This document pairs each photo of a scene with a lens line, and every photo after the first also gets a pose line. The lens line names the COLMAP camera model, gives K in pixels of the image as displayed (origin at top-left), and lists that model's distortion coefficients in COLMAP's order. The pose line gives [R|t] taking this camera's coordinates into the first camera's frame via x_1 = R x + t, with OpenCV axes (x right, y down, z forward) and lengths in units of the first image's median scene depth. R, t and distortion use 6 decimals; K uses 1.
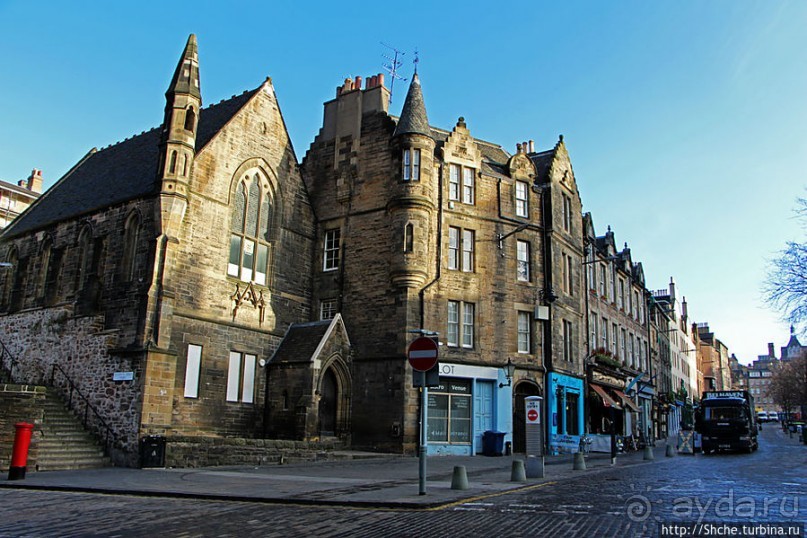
lens RADIAL K [[688.9, 0, 403.5], [0, 688.9, 269.0], [0, 0, 1]] dist [-0.000209, 0.002684]
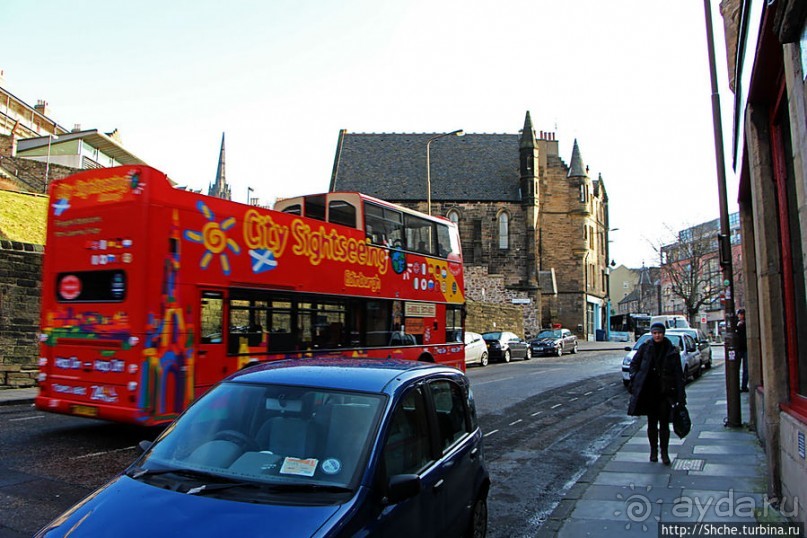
lens RADIAL K [[688.9, 0, 403.5], [0, 688.9, 269.0], [0, 0, 1]] dist [-0.000209, 0.002684]
pose [[0.805760, 0.043107, 0.590671, -1.536067], [-0.119426, 0.988686, 0.090760, -0.056128], [-0.580076, -0.143672, 0.801792, -0.278502]]
